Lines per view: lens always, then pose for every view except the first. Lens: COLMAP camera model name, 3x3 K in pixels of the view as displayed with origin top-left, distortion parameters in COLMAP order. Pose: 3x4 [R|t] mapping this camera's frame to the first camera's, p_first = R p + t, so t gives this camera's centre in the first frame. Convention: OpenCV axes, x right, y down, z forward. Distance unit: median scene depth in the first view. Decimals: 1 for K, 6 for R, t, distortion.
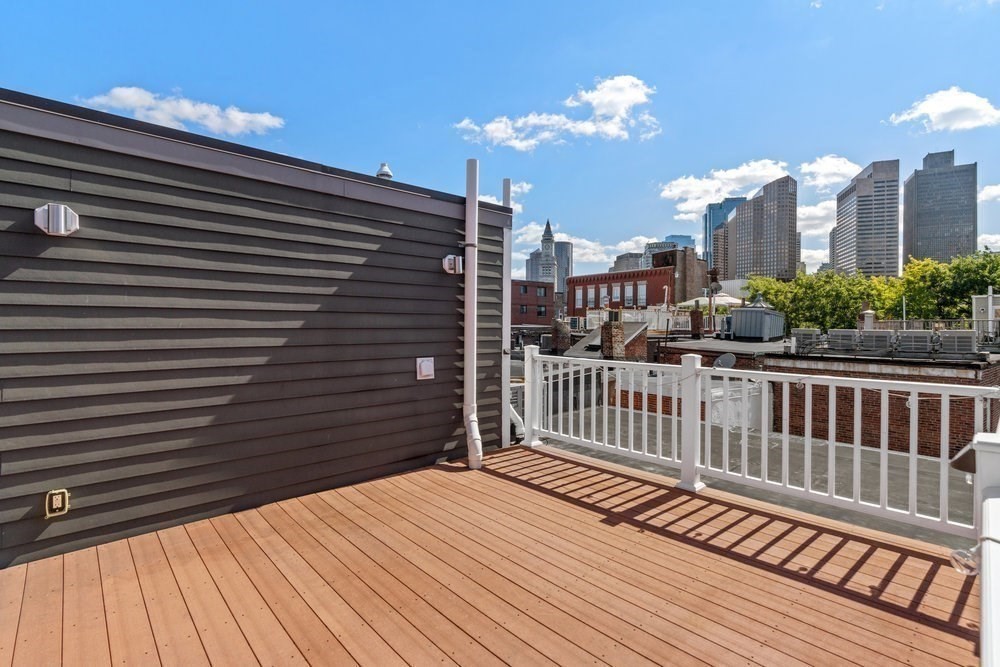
lens RADIAL K [[469.8, 0, 495.1], [0, 469.8, 332.0], [0, 0, 1]] dist [0.000696, 0.000008]
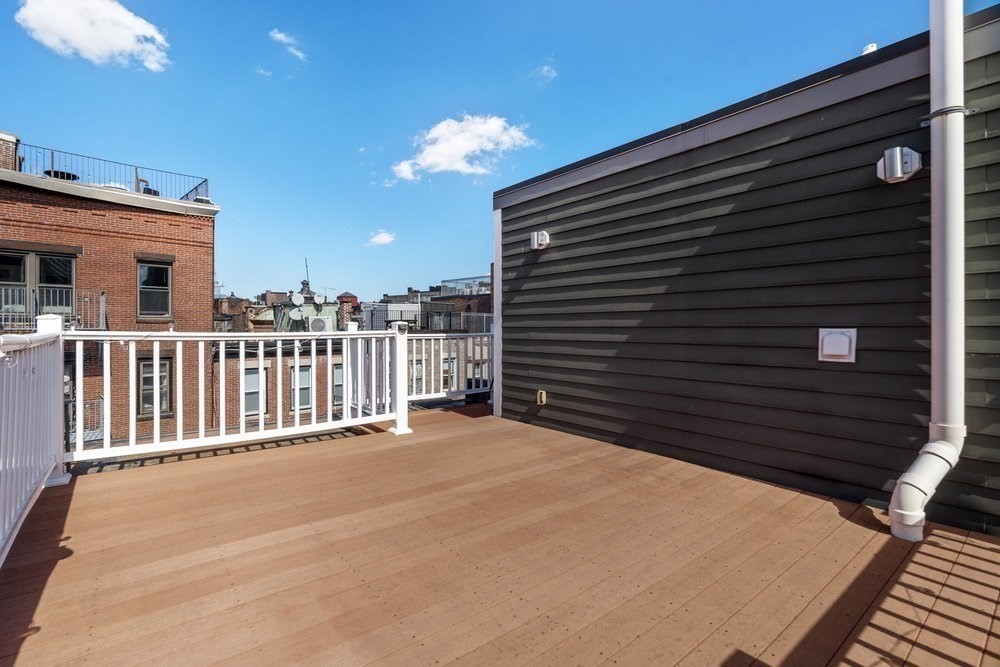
lens RADIAL K [[453.4, 0, 499.9], [0, 453.4, 333.3], [0, 0, 1]] dist [-0.010663, 0.003658]
pose [[-0.055810, 0.006035, -0.998423, 0.528332], [-0.022440, 0.999722, 0.007297, 0.071619], [0.998189, 0.022812, -0.055660, 0.611744]]
